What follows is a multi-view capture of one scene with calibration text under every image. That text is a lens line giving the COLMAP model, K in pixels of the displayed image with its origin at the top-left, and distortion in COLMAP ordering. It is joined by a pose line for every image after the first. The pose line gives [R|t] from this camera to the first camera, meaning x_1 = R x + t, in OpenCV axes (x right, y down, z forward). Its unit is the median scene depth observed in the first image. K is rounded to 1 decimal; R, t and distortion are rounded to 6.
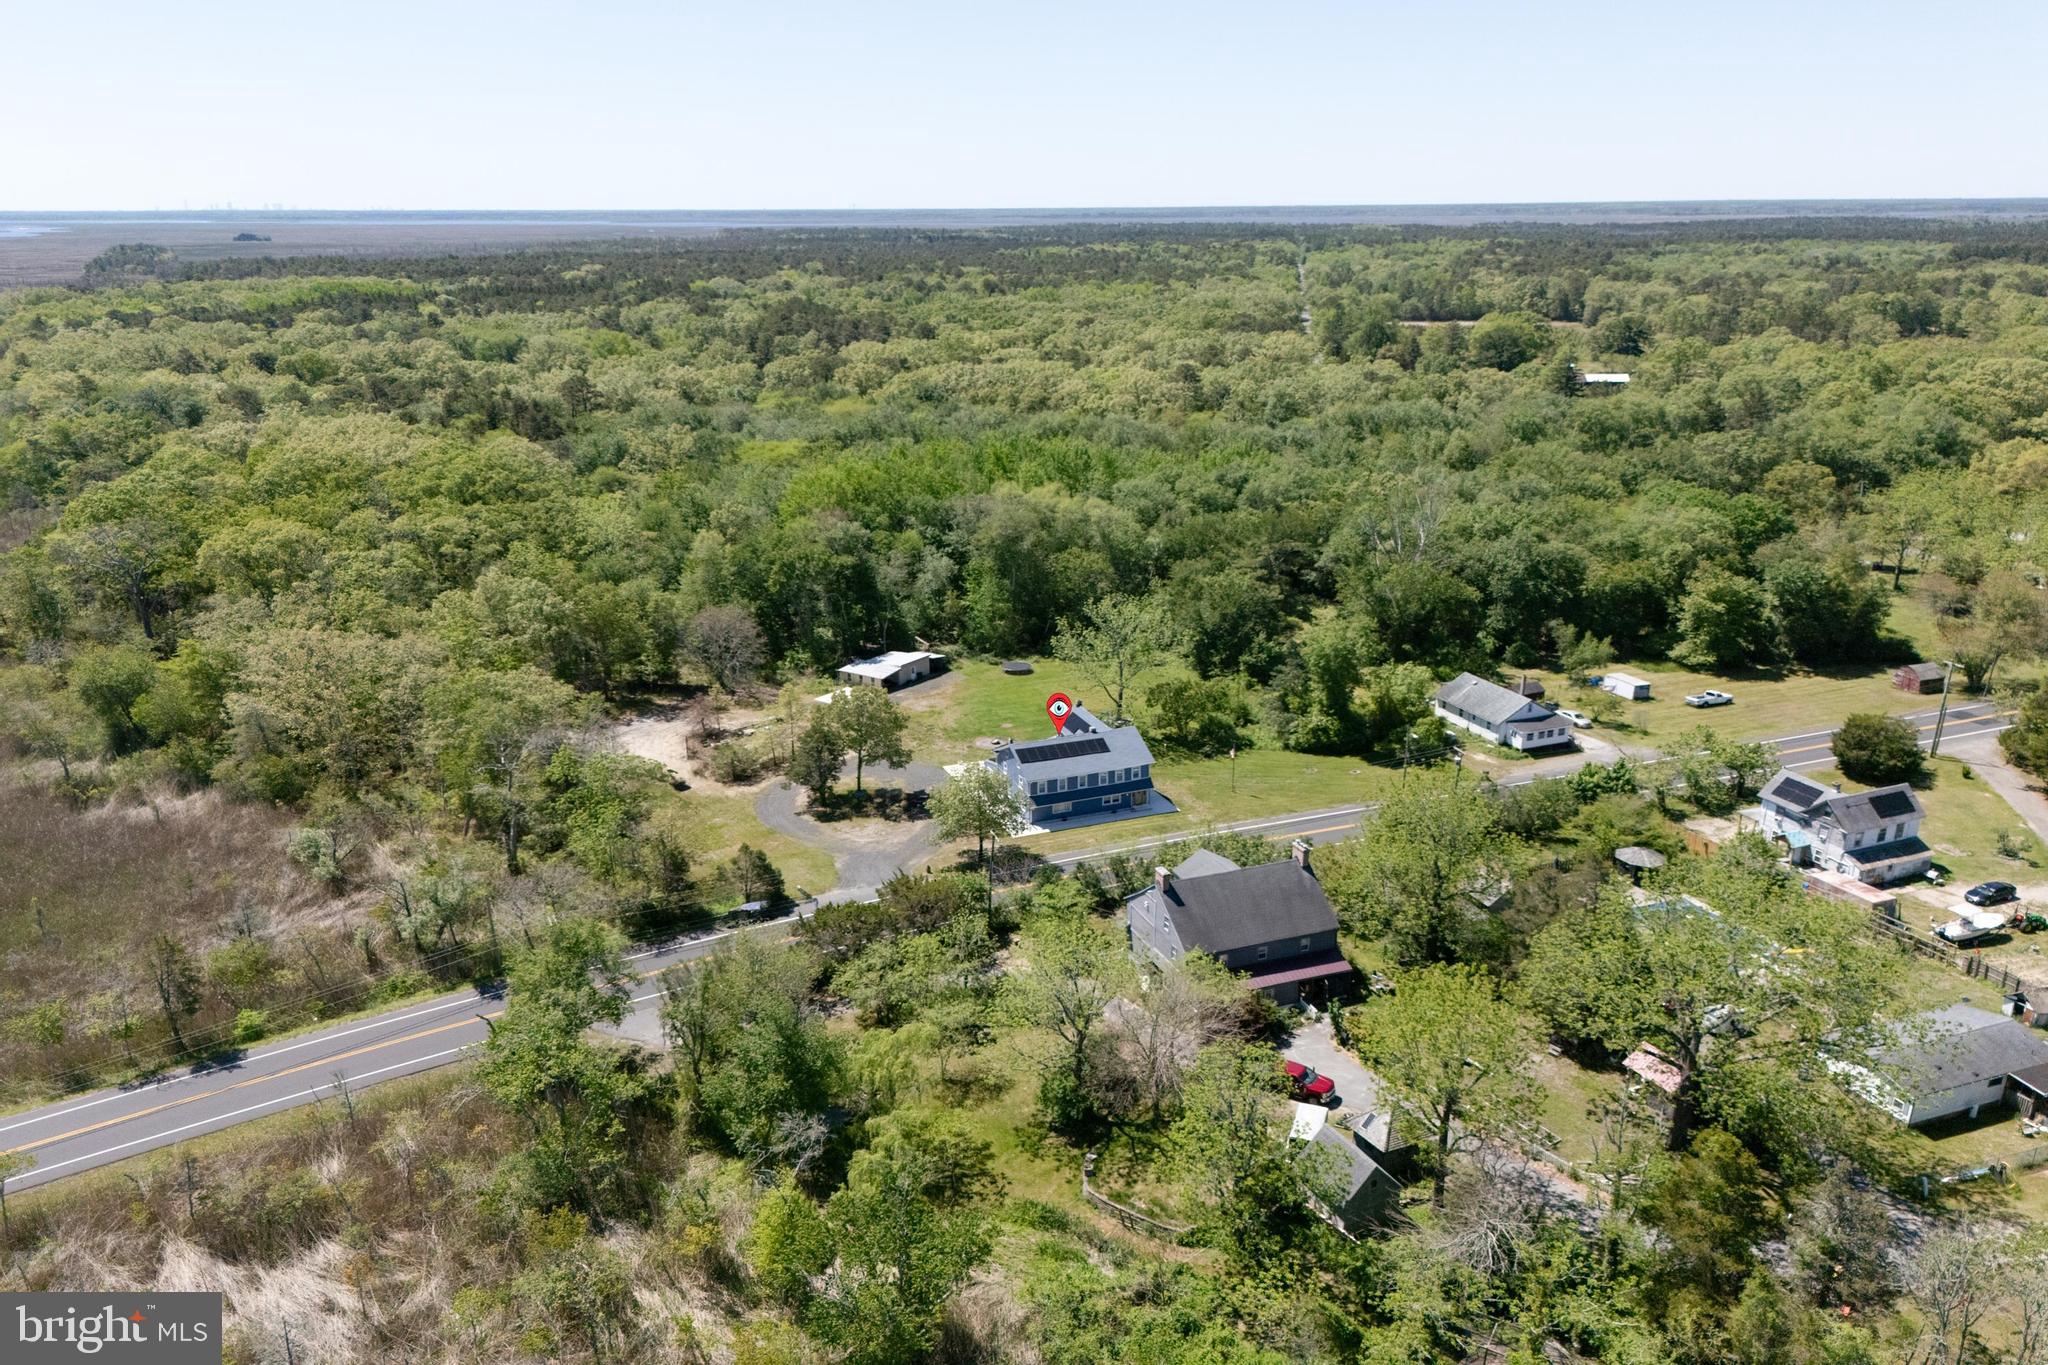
lens RADIAL K [[1519.6, 0, 1020.0], [0, 1519.6, 688.7], [0, 0, 1]] dist [0.079795, -0.091473]
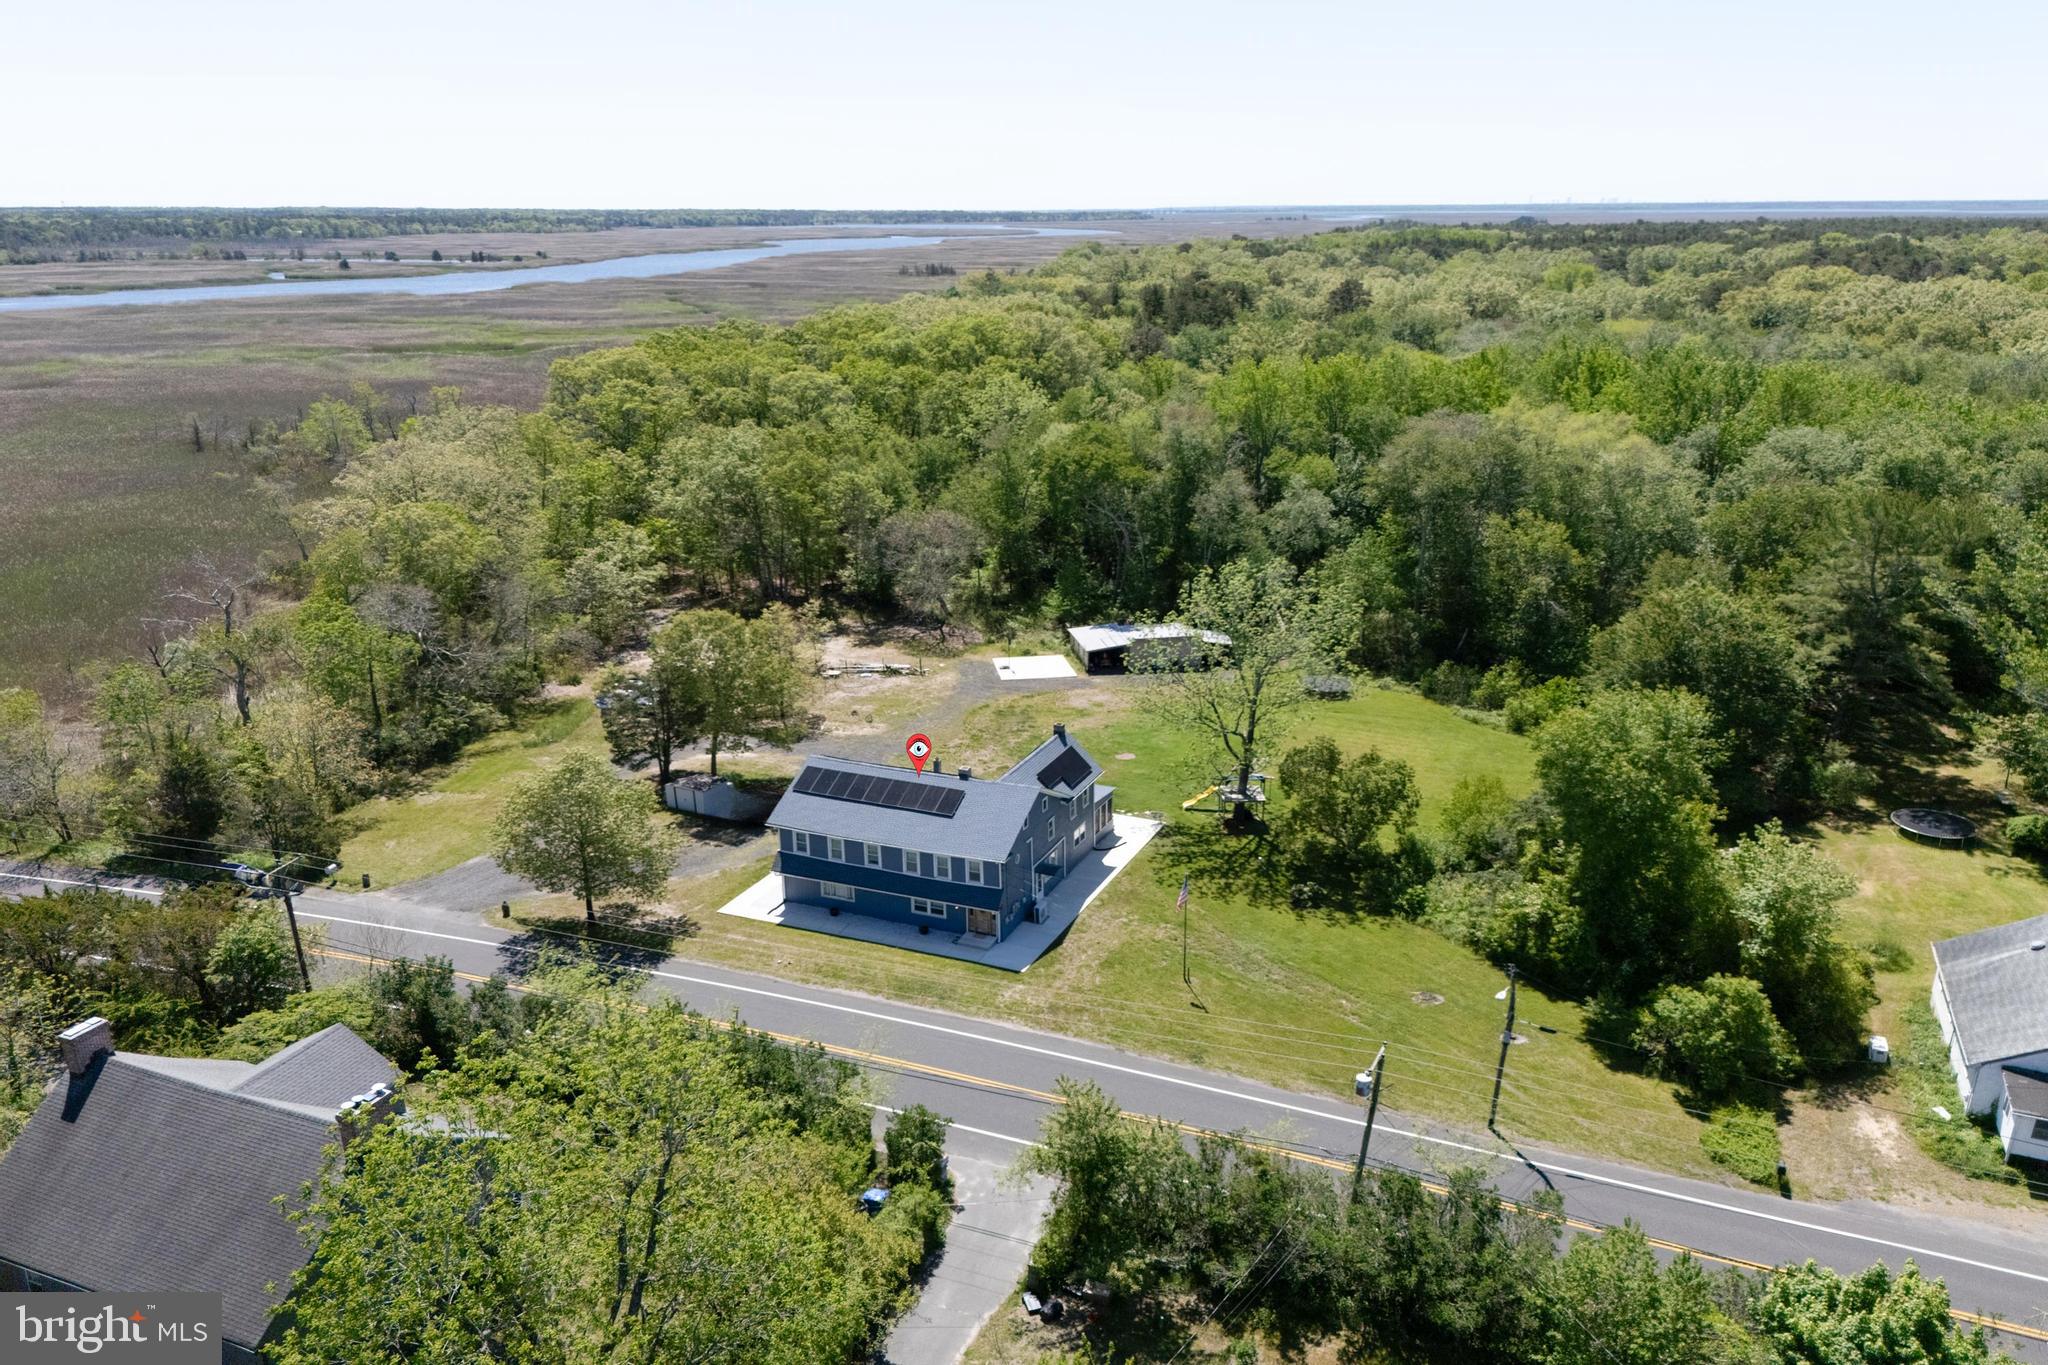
lens RADIAL K [[1518.1, 0, 1022.3], [0, 1518.1, 718.7], [0, 0, 1]] dist [0.062116, -0.063152]
pose [[0.712211, 0.228656, -0.663680, 0.348213], [-0.213345, 0.971245, 0.105675, -0.043623], [0.668759, 0.066330, 0.740514, 0.528277]]
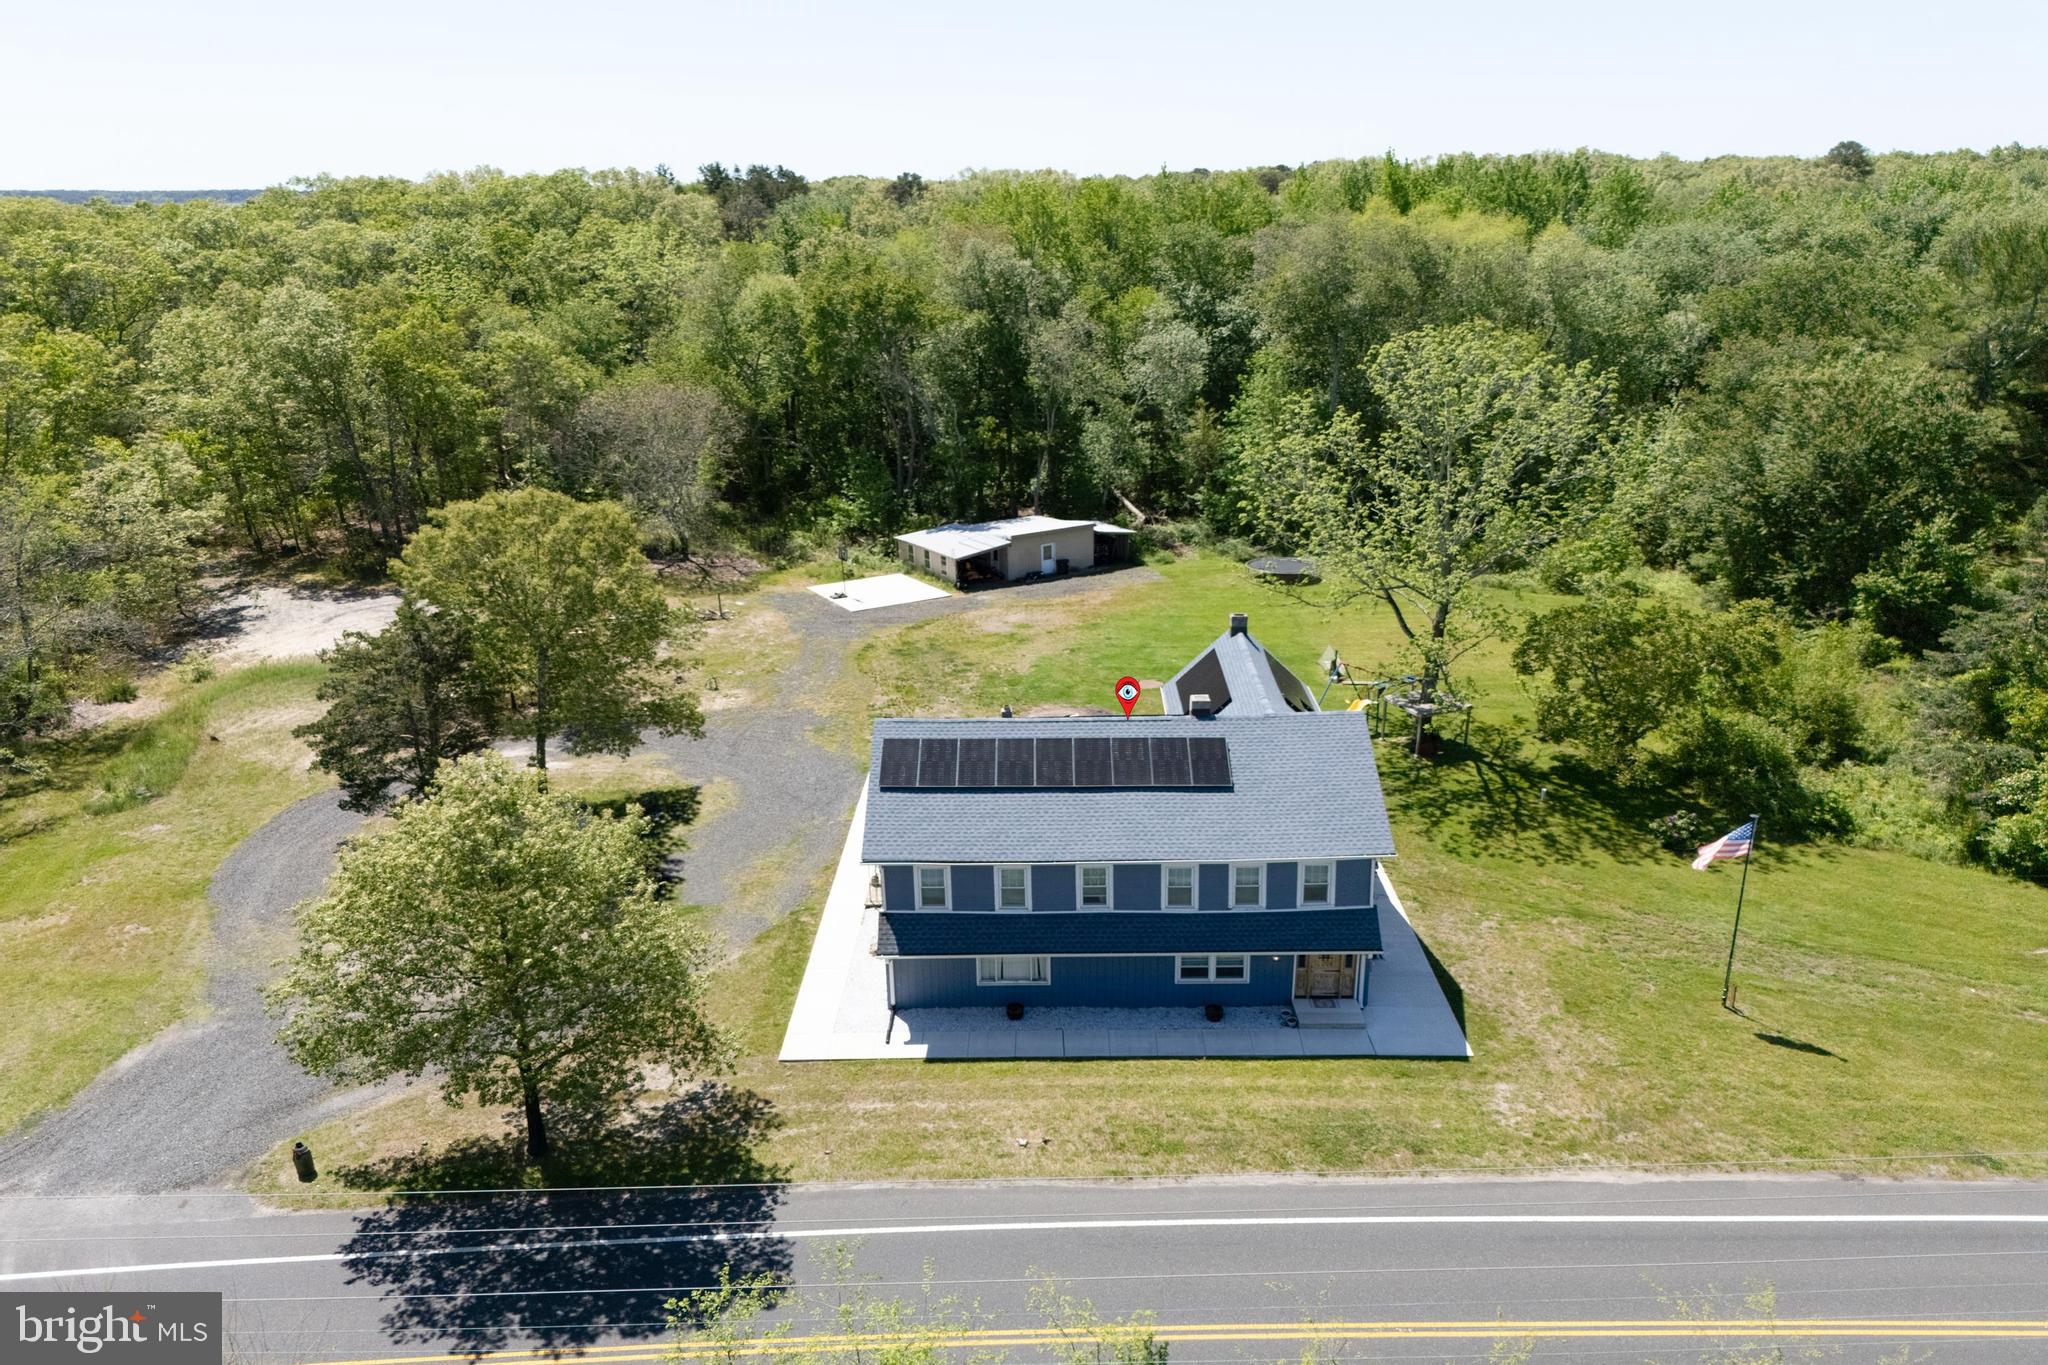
lens RADIAL K [[1509.5, 0, 1018.6], [0, 1509.5, 754.5], [0, 0, 1]] dist [0.062910, -0.061220]
pose [[0.925873, 0.128276, -0.355394, 0.100051], [-0.107288, 0.991145, 0.078237, 0.015026], [0.362283, -0.034308, 0.931437, 0.617848]]
